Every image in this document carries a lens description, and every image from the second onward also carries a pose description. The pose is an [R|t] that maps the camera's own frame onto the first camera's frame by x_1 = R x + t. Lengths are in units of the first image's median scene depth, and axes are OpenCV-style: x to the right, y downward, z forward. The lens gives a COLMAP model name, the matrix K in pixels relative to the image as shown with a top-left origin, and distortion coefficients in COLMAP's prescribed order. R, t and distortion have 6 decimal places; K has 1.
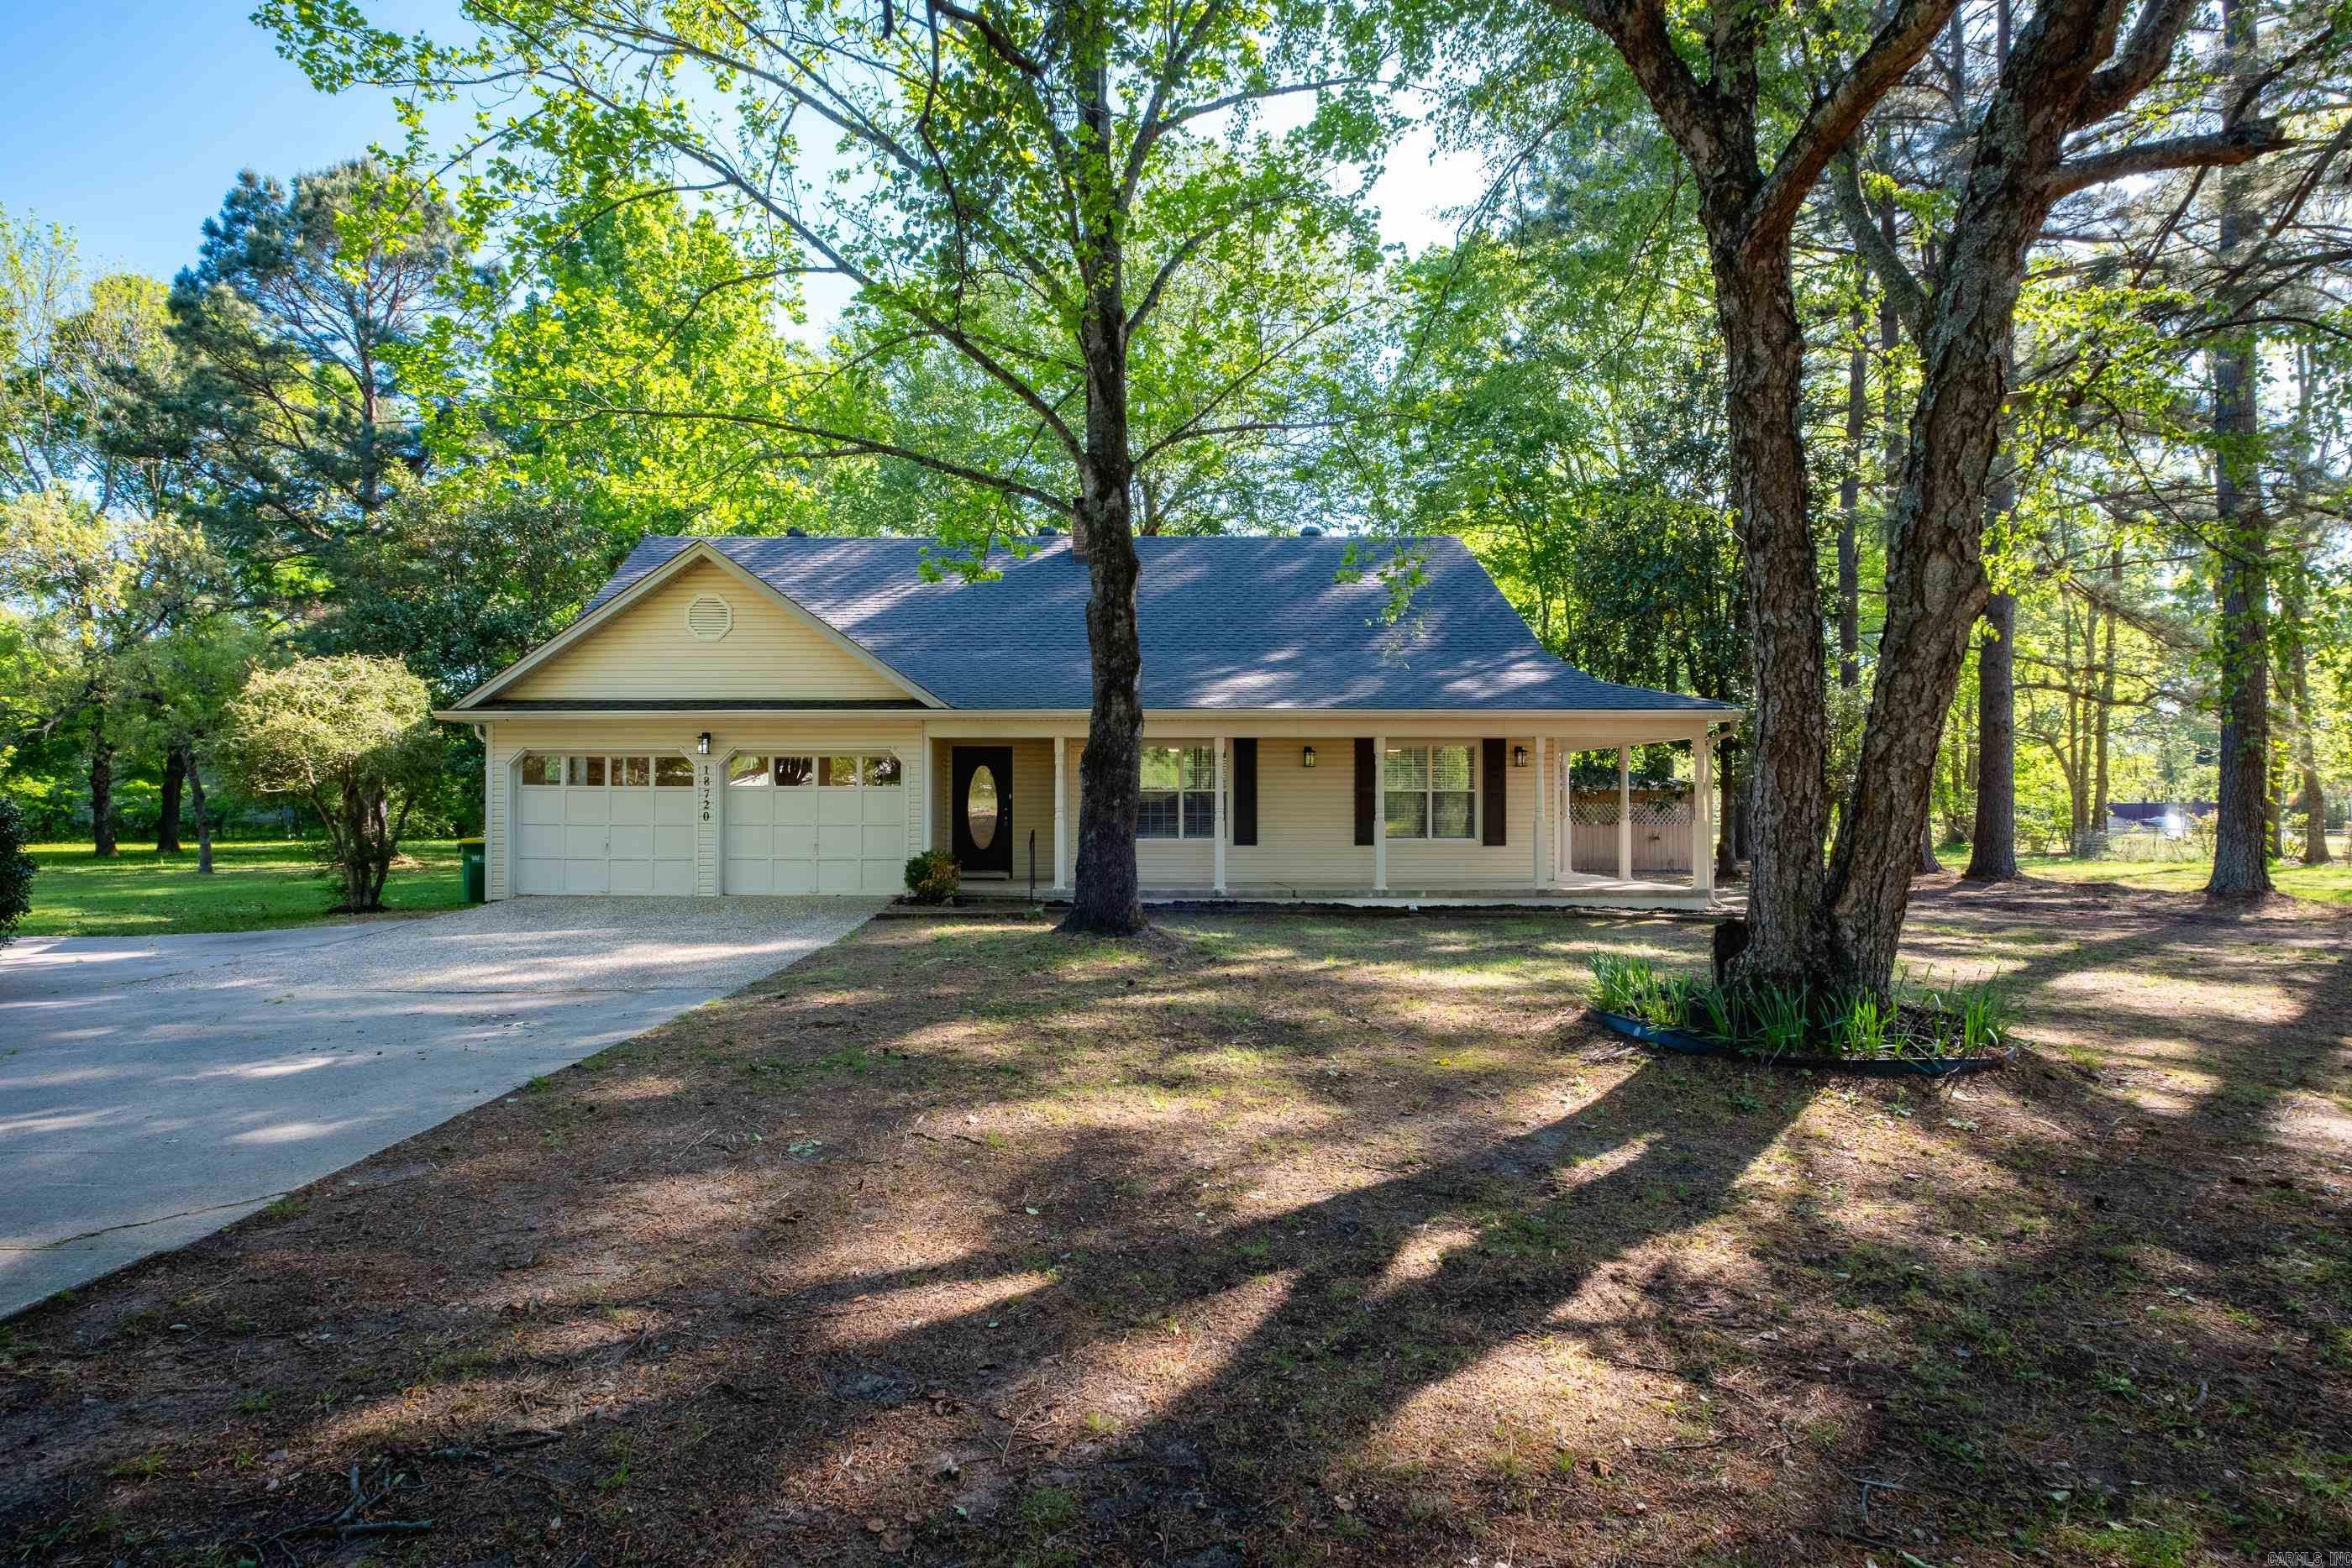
lens RADIAL K [[1190.9, 0, 1177.3], [0, 1190.9, 783.7], [0, 0, 1]] dist [-0.004402, -0.001839]
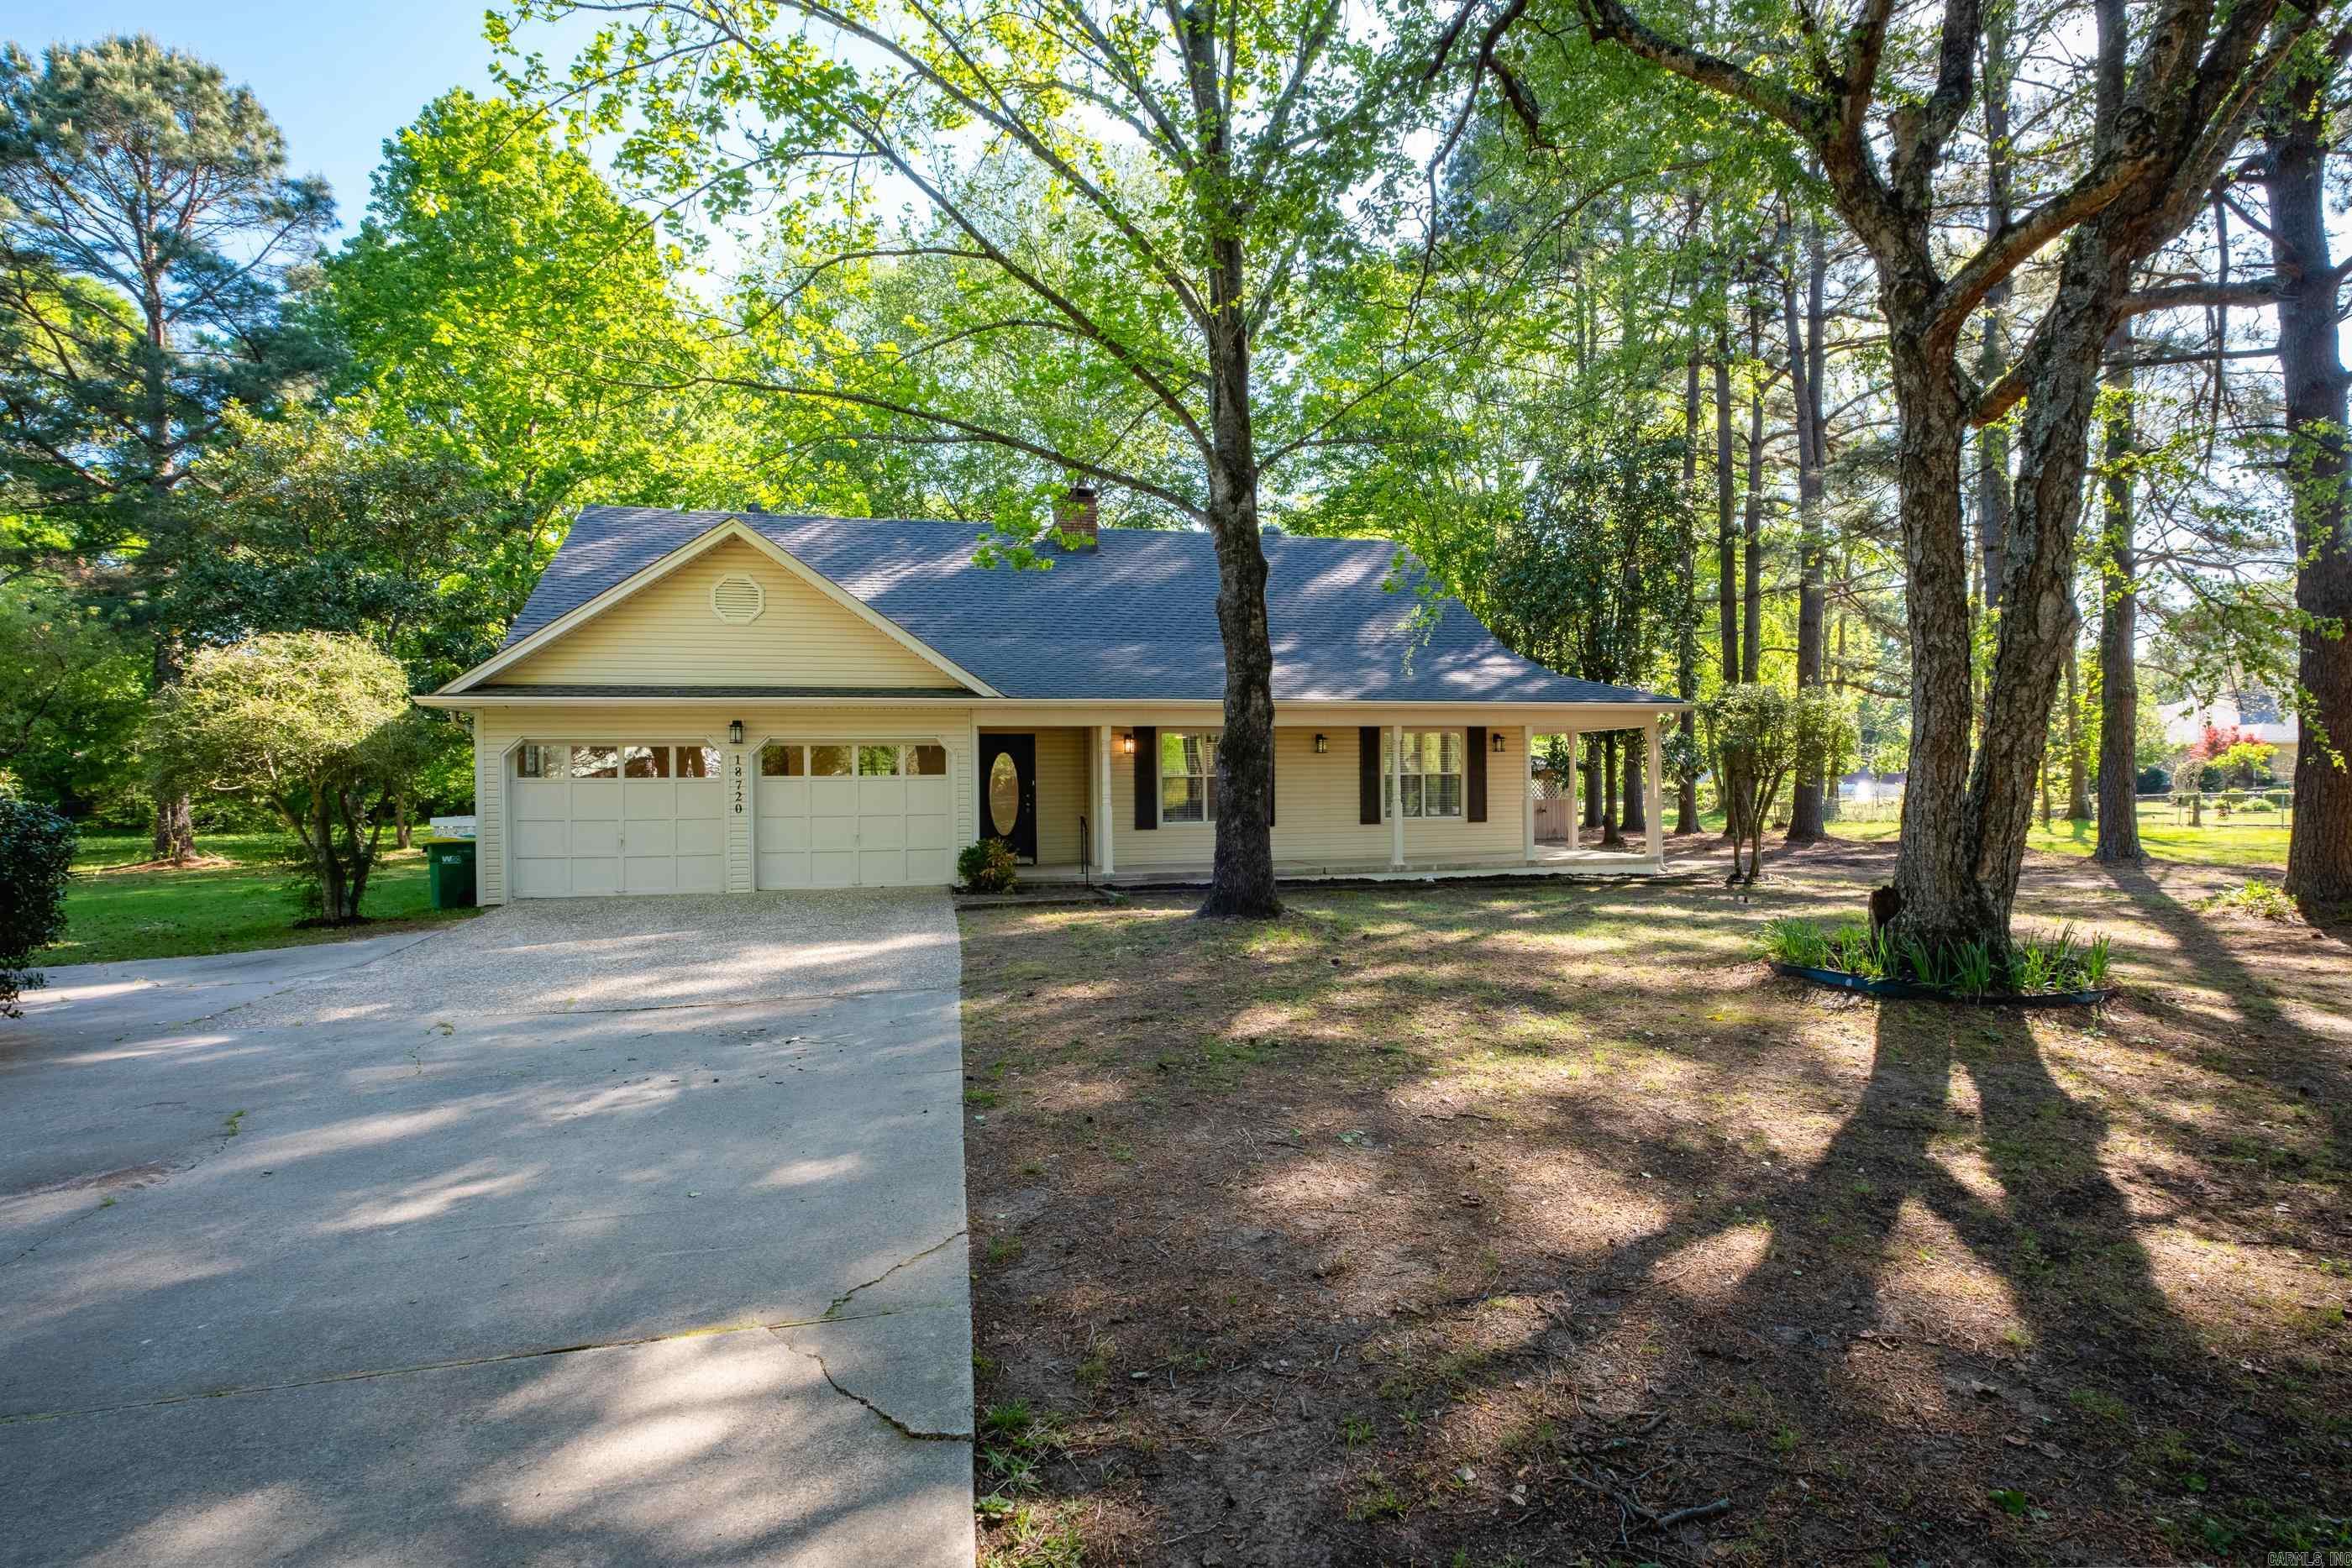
lens RADIAL K [[1146.4, 0, 1164.7], [0, 1146.4, 781.0], [0, 0, 1]] dist [-0.003950, -0.001711]
pose [[0.968724, -0.011574, 0.247870, -0.302680], [0.006118, 0.999722, 0.022767, -0.014095], [-0.248065, -0.020538, 0.968526, 0.027899]]
